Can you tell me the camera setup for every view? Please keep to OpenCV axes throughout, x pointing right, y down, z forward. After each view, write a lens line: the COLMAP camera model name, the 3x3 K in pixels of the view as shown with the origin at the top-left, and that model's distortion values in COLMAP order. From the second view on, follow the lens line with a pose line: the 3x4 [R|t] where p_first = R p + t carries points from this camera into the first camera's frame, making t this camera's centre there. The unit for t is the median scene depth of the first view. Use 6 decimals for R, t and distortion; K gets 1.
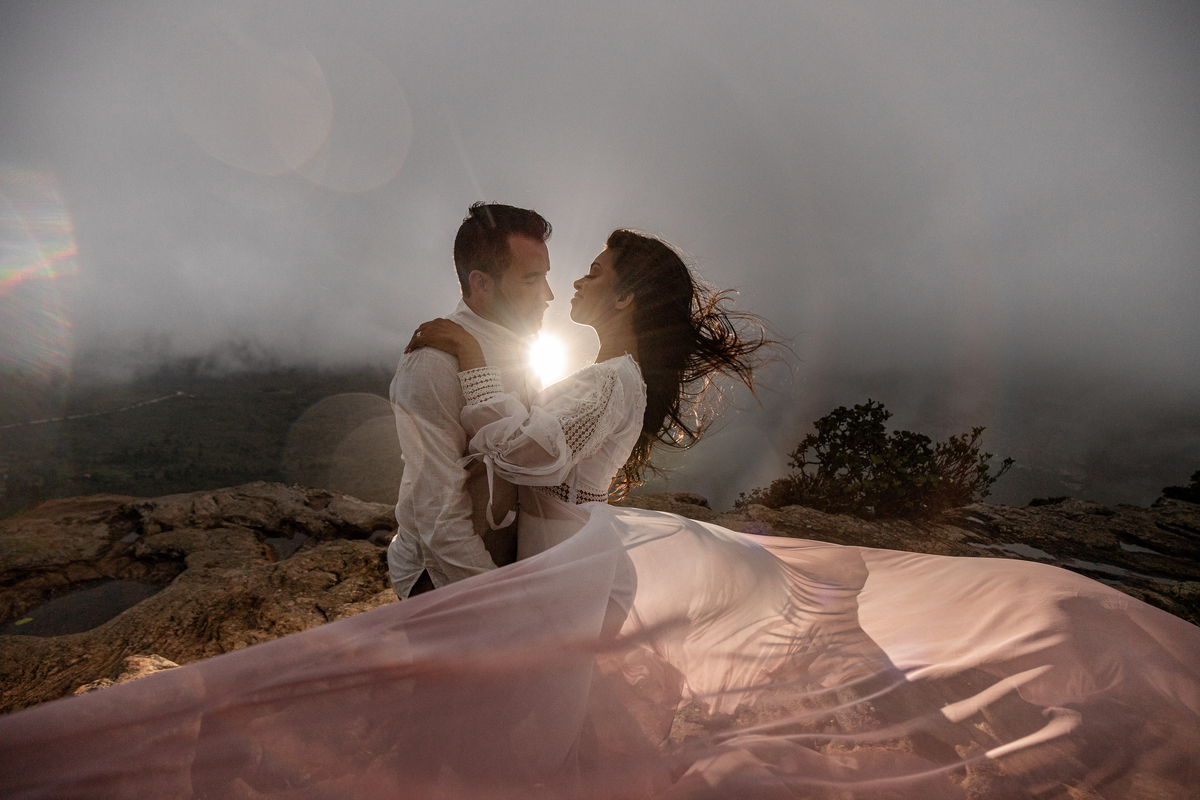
lens RADIAL K [[1200.4, 0, 600.0], [0, 1200.4, 400.0], [0, 0, 1]] dist [-0.126764, 0.004001]
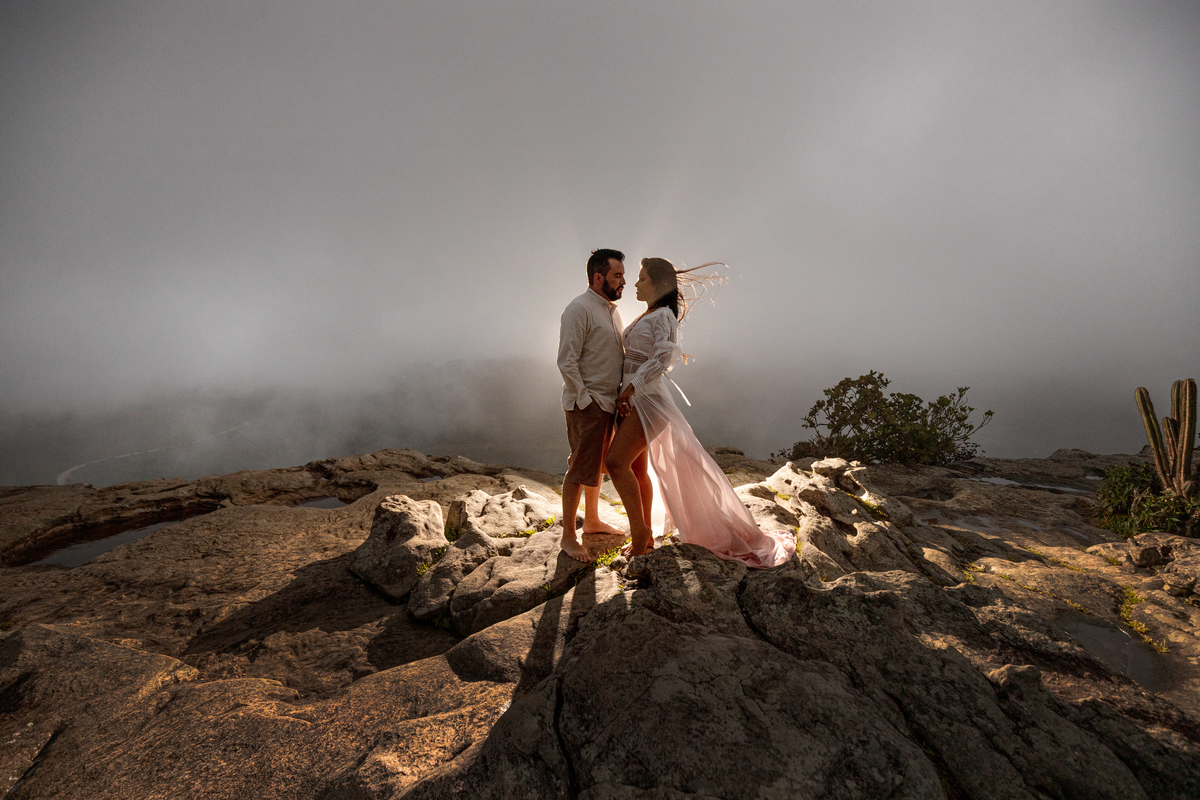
lens RADIAL K [[1187.8, 0, 600.0], [0, 1187.8, 400.0], [0, 0, 1]] dist [-0.008974, -0.007904]
pose [[0.997656, -0.057708, -0.036764, -0.002391], [0.057440, 0.998314, -0.008295, 0.025644], [0.037181, 0.006164, 0.999290, -0.215443]]
